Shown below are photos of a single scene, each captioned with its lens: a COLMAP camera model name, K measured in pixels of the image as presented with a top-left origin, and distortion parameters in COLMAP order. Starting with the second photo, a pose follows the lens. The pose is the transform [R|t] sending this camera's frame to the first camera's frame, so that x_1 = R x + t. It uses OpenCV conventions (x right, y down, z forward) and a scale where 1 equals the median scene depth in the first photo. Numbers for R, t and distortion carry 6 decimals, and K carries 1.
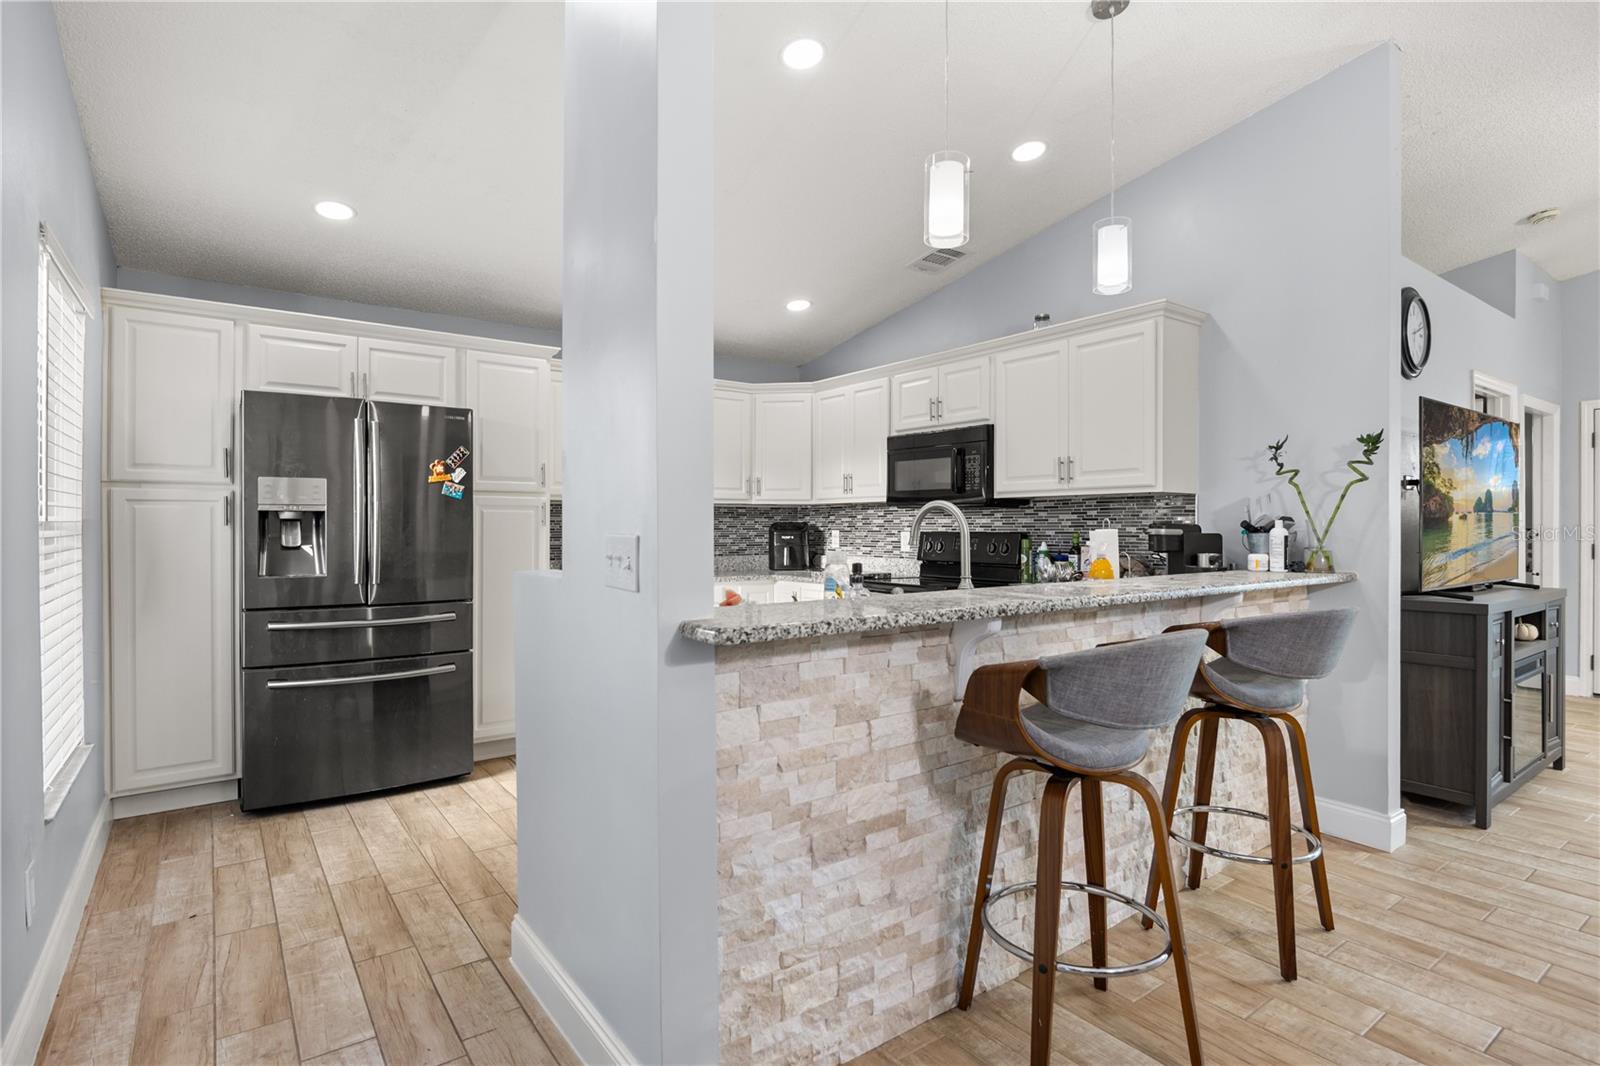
lens RADIAL K [[805.4, 0, 805.1], [0, 805.4, 530.7], [0, 0, 1]] dist [-0.003925, -0.000739]
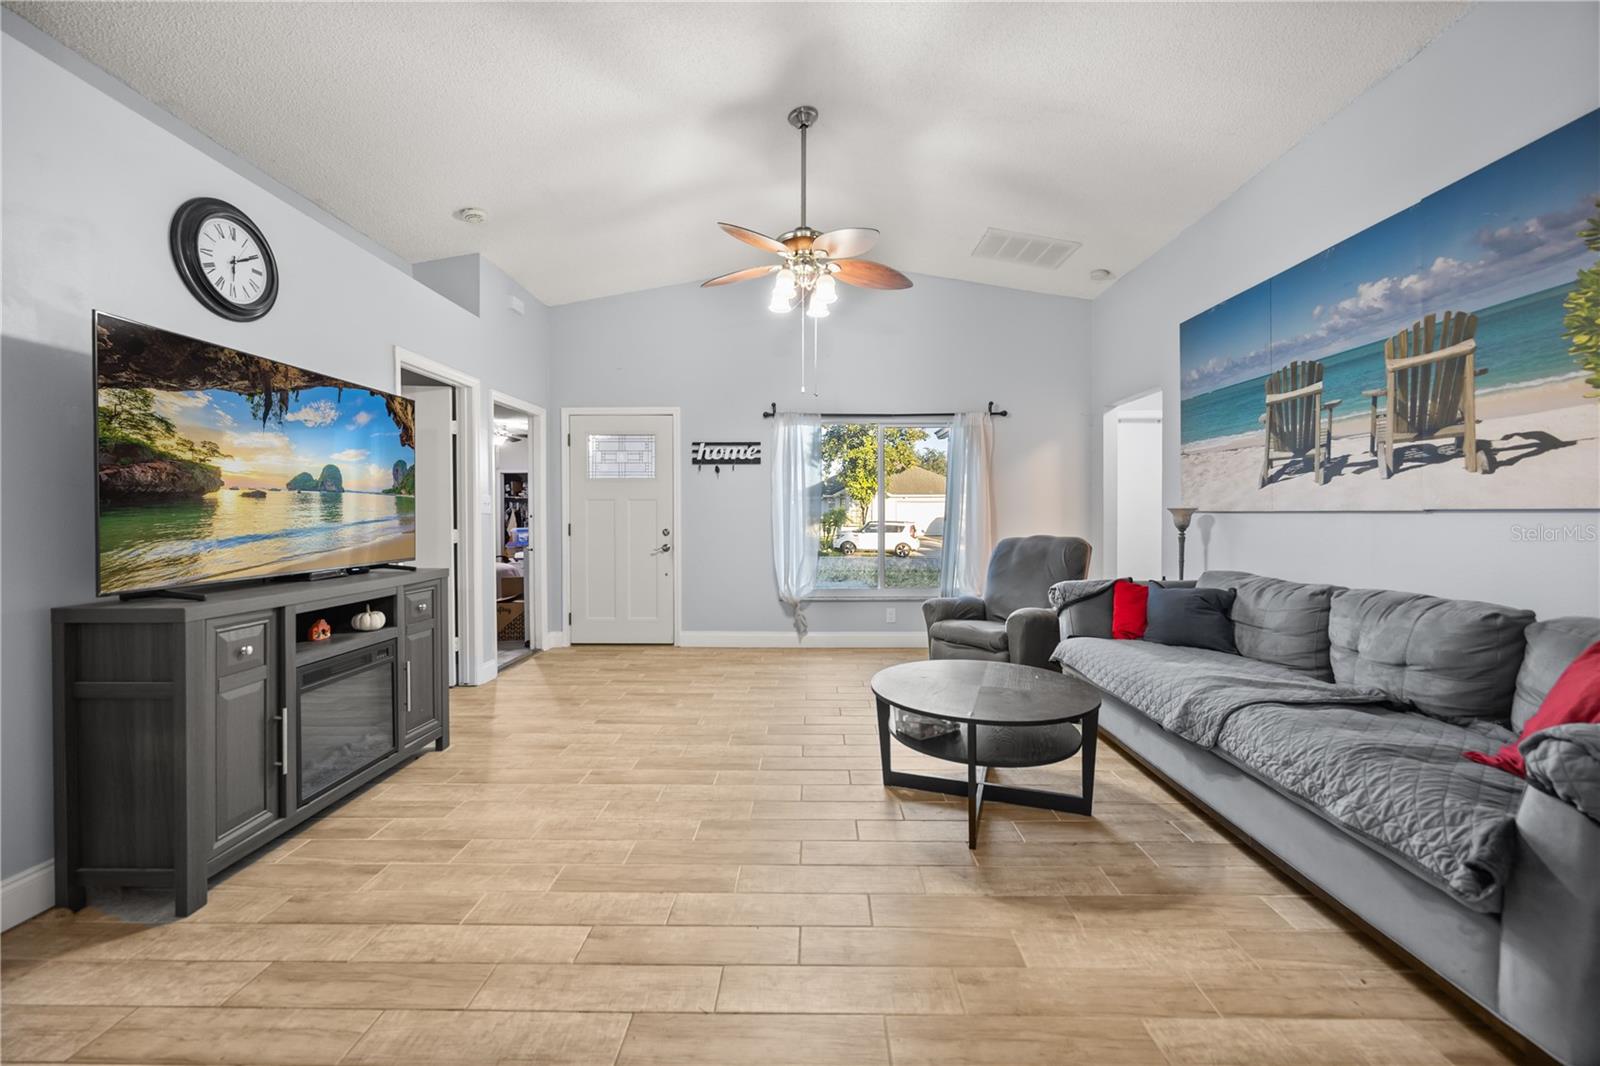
lens RADIAL K [[632.2, 0, 814.1], [0, 632.2, 518.7], [0, 0, 1]] dist [0.001051, -0.000021]
pose [[0.594851, -0.009407, 0.803781, 0.850580], [0.007494, 0.999953, 0.006157, 0.013271], [-0.803801, 0.002361, 0.594893, 0.233020]]
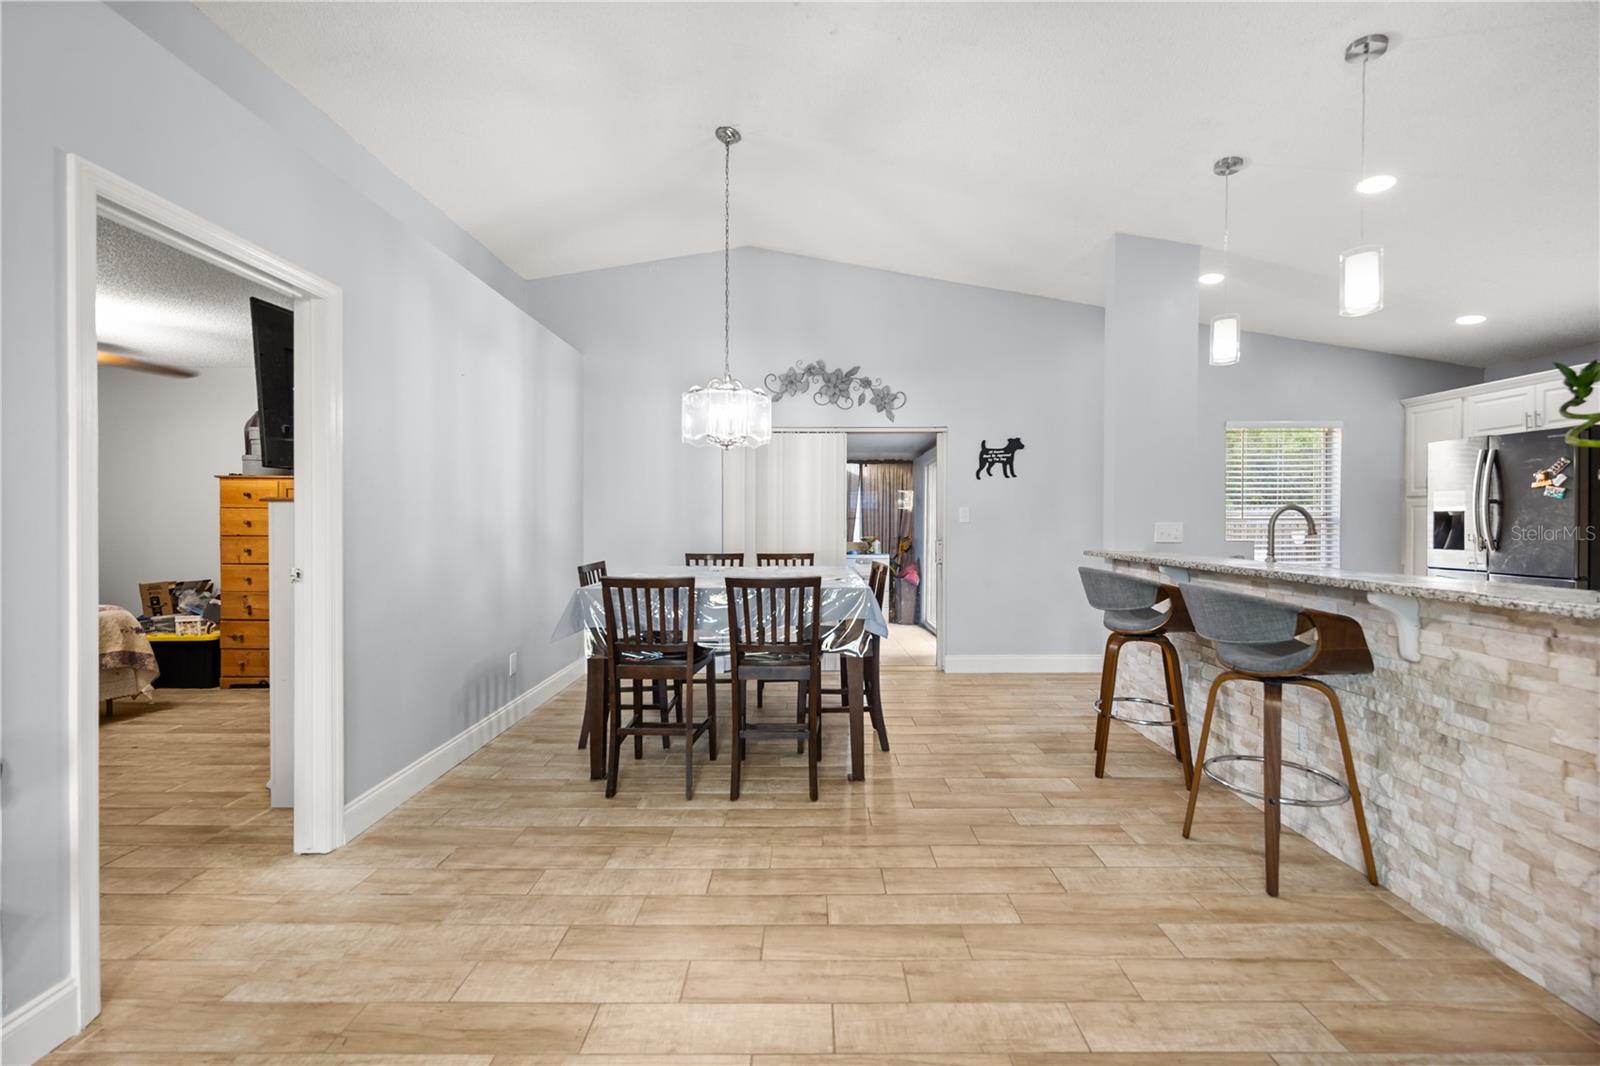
lens RADIAL K [[641.8, 0, 805.6], [0, 641.8, 524.5], [0, 0, 1]] dist [0.002884, -0.000116]
pose [[-0.590921, 0.007659, -0.806693, 1.491857], [-0.003310, 0.999924, 0.011917, -0.009405], [0.806723, 0.009712, -0.590850, 0.869529]]
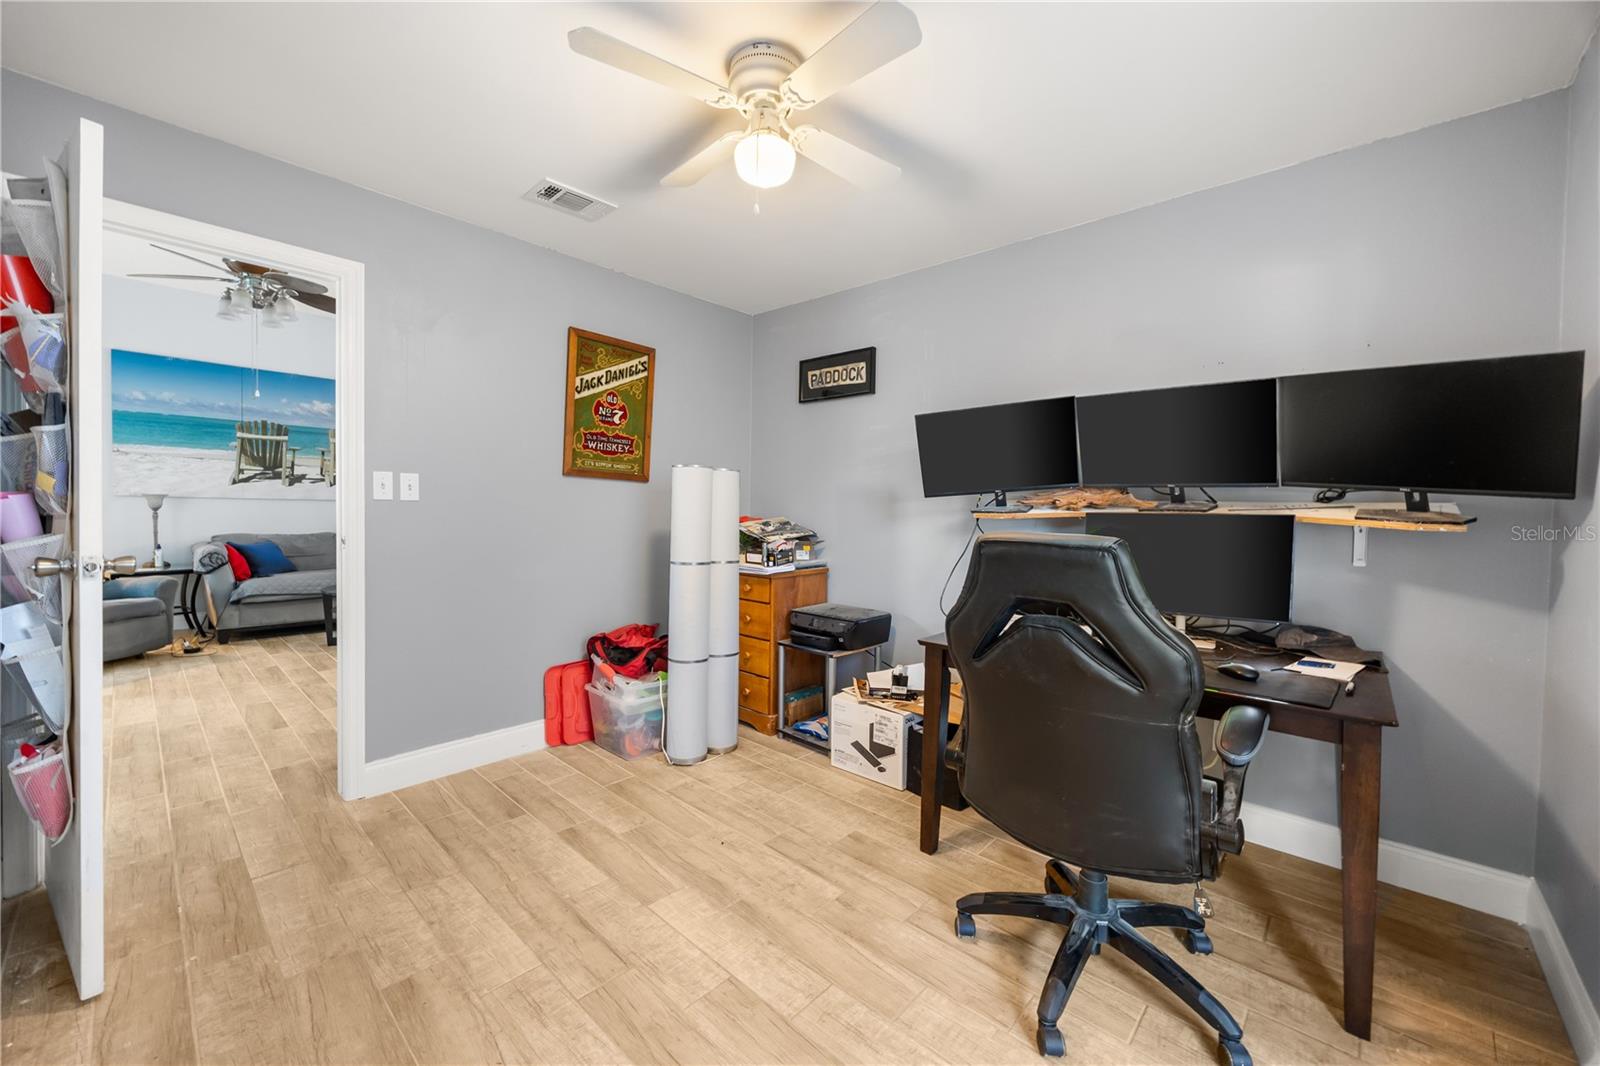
lens RADIAL K [[619.6, 0, 800.0], [0, 619.6, 533.0], [0, 0, 1]] dist [-0.000814, -0.000237]
pose [[-0.979931, -0.012087, -0.198972, 0.899795], [-0.021559, 0.998731, 0.045507, -0.006221], [0.198169, 0.048884, -0.978948, 2.664626]]
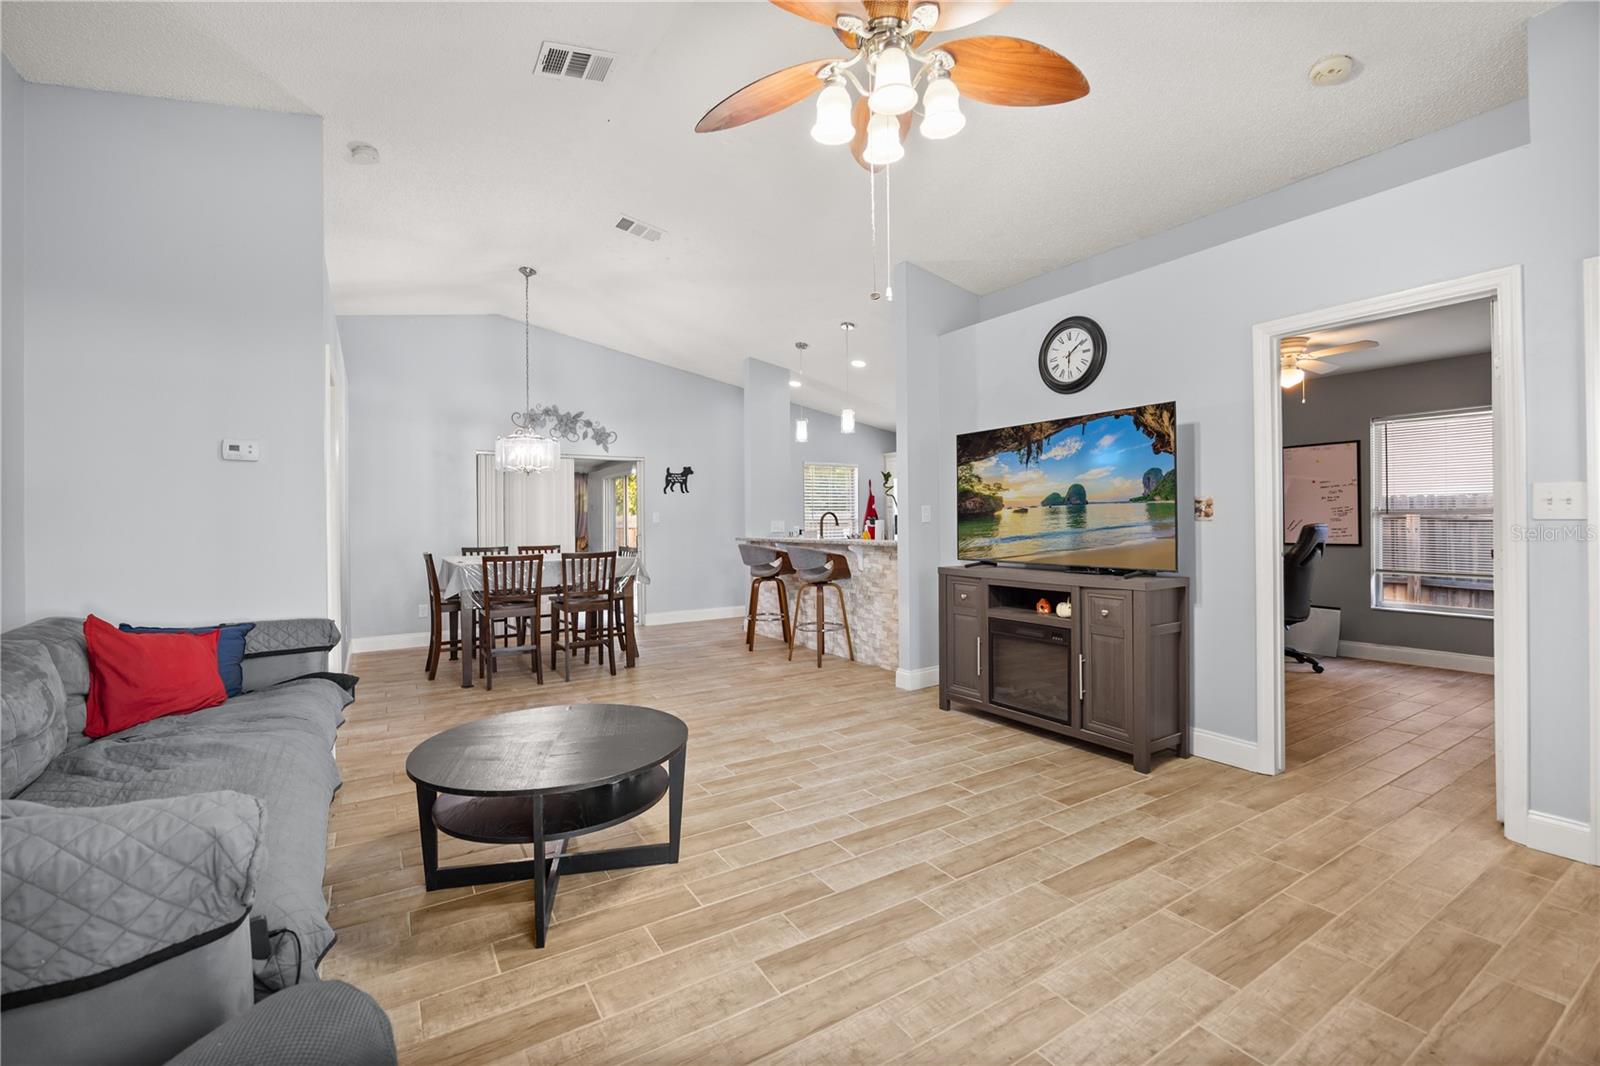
lens RADIAL K [[677.1, 0, 798.5], [0, 677.1, 522.2], [0, 0, 1]] dist [-0.011705, 0.000275]
pose [[-0.069602, 0.002163, -0.997572, 2.554259], [0.004048, 0.999990, 0.001886, -0.000042], [0.997567, -0.003907, -0.069610, 0.948161]]
